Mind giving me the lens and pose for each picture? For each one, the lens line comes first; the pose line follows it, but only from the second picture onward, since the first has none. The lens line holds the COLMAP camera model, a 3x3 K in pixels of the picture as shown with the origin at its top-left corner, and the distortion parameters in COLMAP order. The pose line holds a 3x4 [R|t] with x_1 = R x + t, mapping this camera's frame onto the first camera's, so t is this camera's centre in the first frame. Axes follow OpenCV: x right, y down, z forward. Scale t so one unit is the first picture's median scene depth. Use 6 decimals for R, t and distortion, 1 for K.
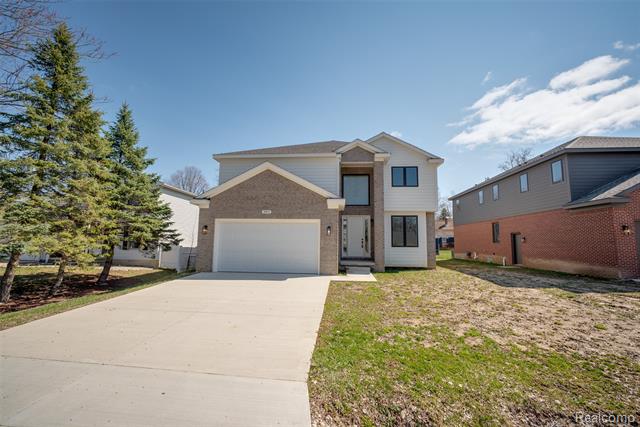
lens RADIAL K [[265.8, 0, 322.3], [0, 265.8, 215.9], [0, 0, 1]] dist [-0.009920, 0.000144]
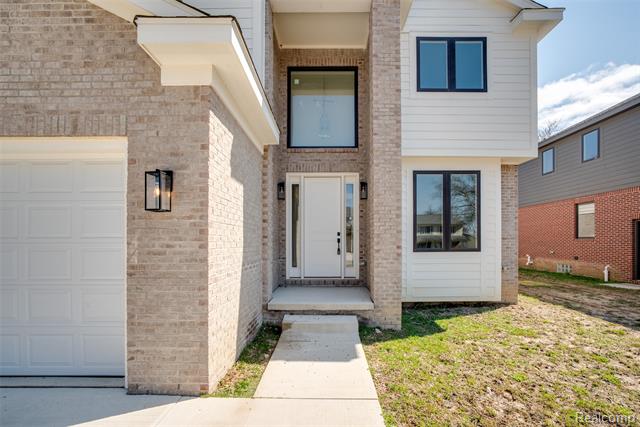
lens RADIAL K [[269.1, 0, 321.2], [0, 269.1, 236.5], [0, 0, 1]] dist [-0.001329, -0.000025]
pose [[0.998246, -0.009992, 0.058350, 0.102428], [0.004476, 0.995571, 0.093907, 0.055787], [-0.059030, -0.093482, 0.993870, 0.609546]]
